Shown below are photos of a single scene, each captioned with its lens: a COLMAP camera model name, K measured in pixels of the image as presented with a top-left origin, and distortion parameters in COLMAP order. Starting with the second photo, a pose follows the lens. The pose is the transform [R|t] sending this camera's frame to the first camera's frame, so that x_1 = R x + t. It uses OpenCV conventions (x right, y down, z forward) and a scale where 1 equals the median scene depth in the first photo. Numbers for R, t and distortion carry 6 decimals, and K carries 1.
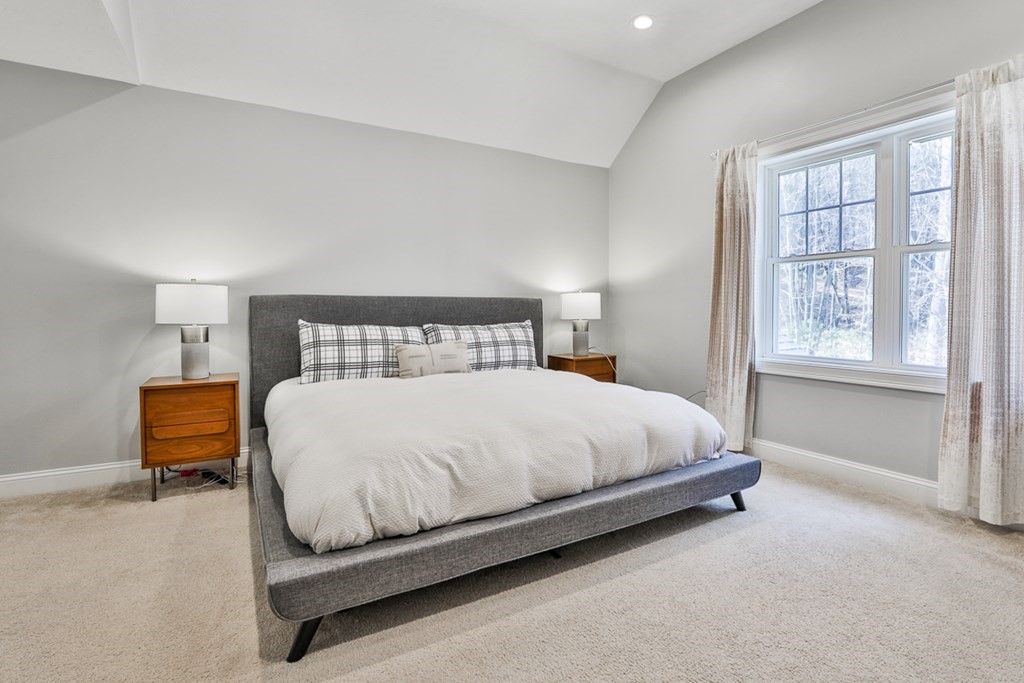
lens RADIAL K [[508.1, 0, 518.6], [0, 508.1, 345.8], [0, 0, 1]] dist [-0.031427, 0.000017]
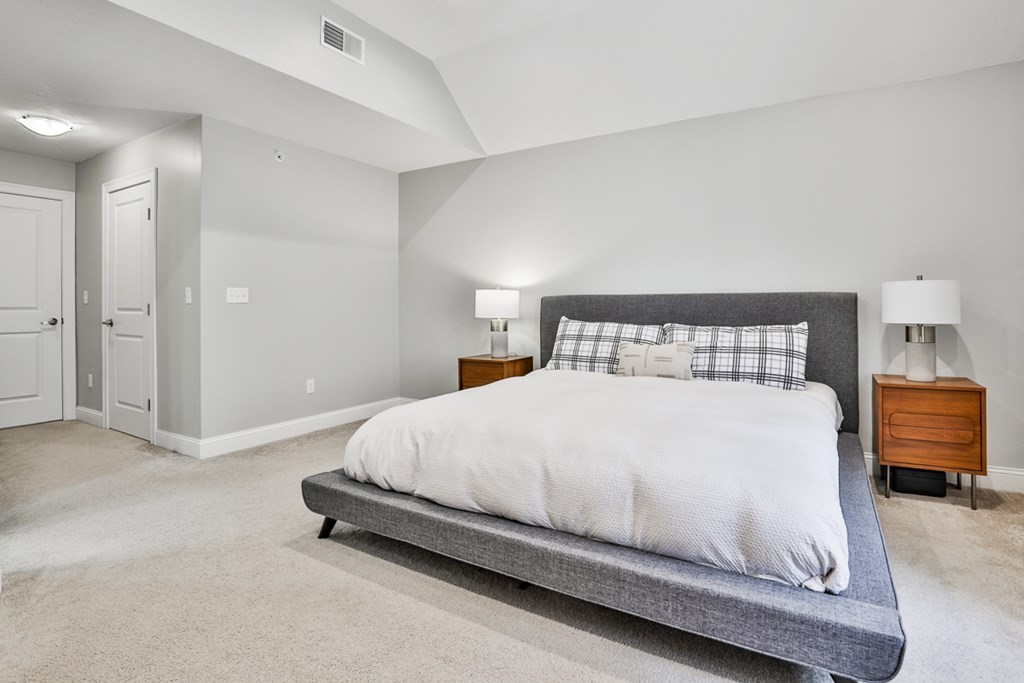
lens RADIAL K [[466.7, 0, 510.8], [0, 466.7, 344.6], [0, 0, 1]] dist [-0.040786, 0.011493]
pose [[0.493245, 0.064323, -0.867509, 0.502689], [-0.060722, 0.997376, 0.039427, -0.023691], [0.867768, 0.033229, 0.495857, 0.386873]]
